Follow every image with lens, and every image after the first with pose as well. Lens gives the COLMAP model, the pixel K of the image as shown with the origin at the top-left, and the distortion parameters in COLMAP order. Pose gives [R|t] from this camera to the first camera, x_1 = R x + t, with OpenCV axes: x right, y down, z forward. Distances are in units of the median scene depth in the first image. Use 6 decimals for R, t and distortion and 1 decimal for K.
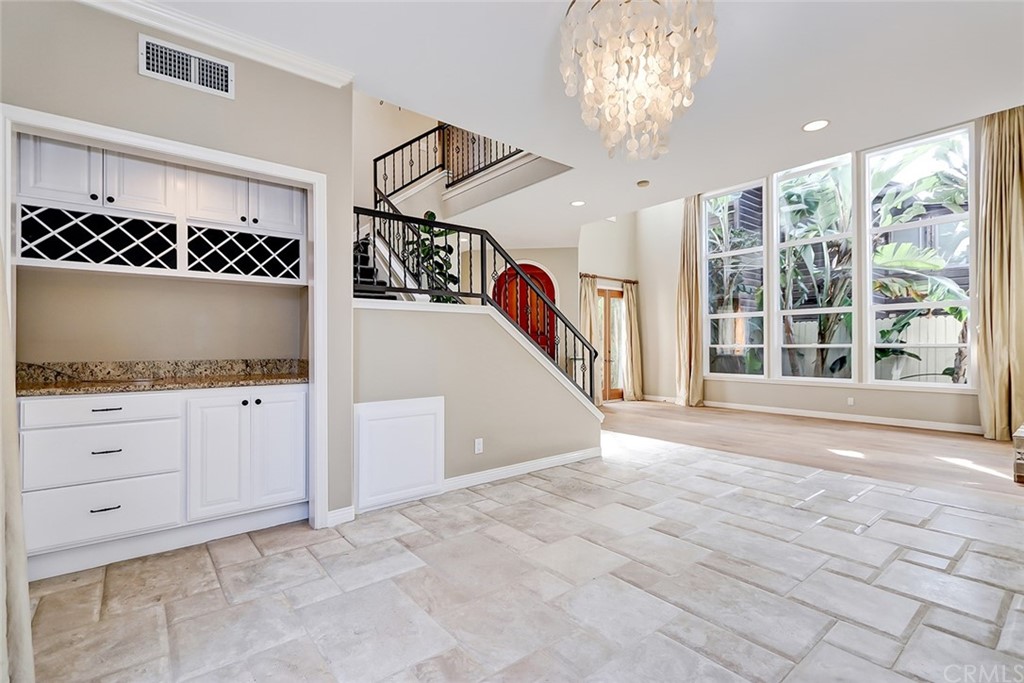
lens RADIAL K [[470.1, 0, 512.0], [0, 470.1, 341.5], [0, 0, 1]] dist [0.004492, -0.000755]
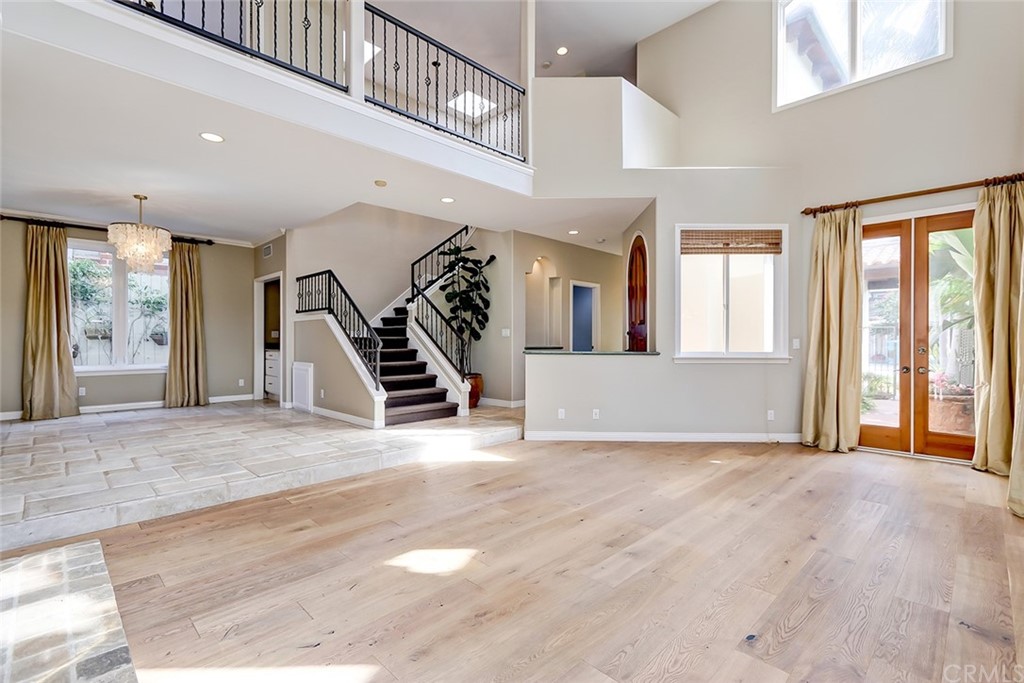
lens RADIAL K [[470.1, 0, 512.0], [0, 470.1, 341.5], [0, 0, 1]] dist [0.004492, -0.000755]
pose [[0.101201, 0.005618, -0.994850, 0.854344], [0.007399, 0.999952, 0.006399, 0.009013], [0.994838, -0.008009, 0.101155, 0.742155]]
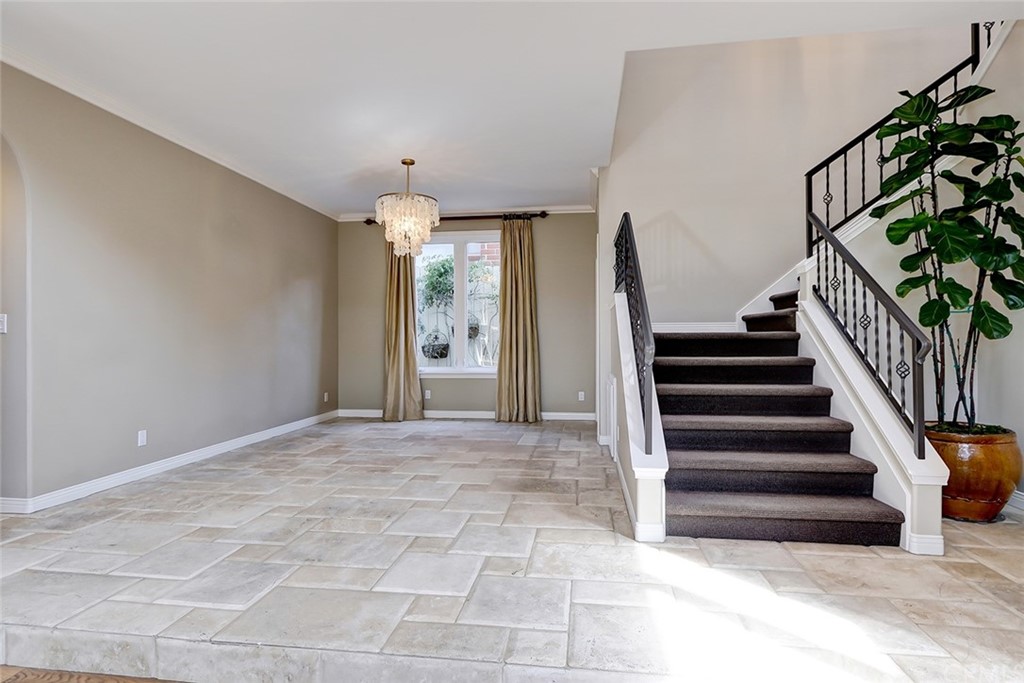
lens RADIAL K [[530.3, 0, 508.9], [0, 530.3, 332.0], [0, 0, 1]] dist [0.002909, 0.000219]
pose [[-0.732955, -0.001912, -0.680275, 0.423038], [0.013230, 0.999767, -0.017065, 0.010160], [0.680149, -0.021509, -0.732758, 0.811734]]
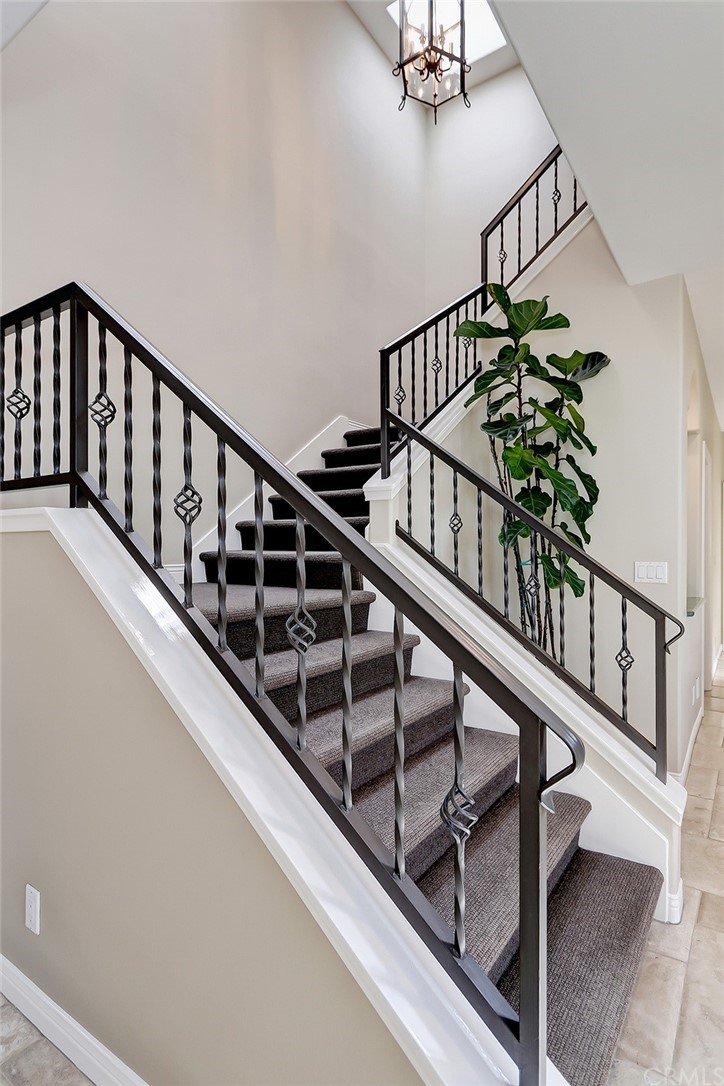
lens RADIAL K [[523.7, 0, 443.2], [0, 523.7, 544.0], [0, 0, 1]] dist [0.001075, 0.000023]
pose [[0.346434, 0.001475, -0.938073, 0.191146], [0.006348, 0.999972, 0.003917, -0.025020], [0.938053, -0.007312, 0.346415, 0.556382]]
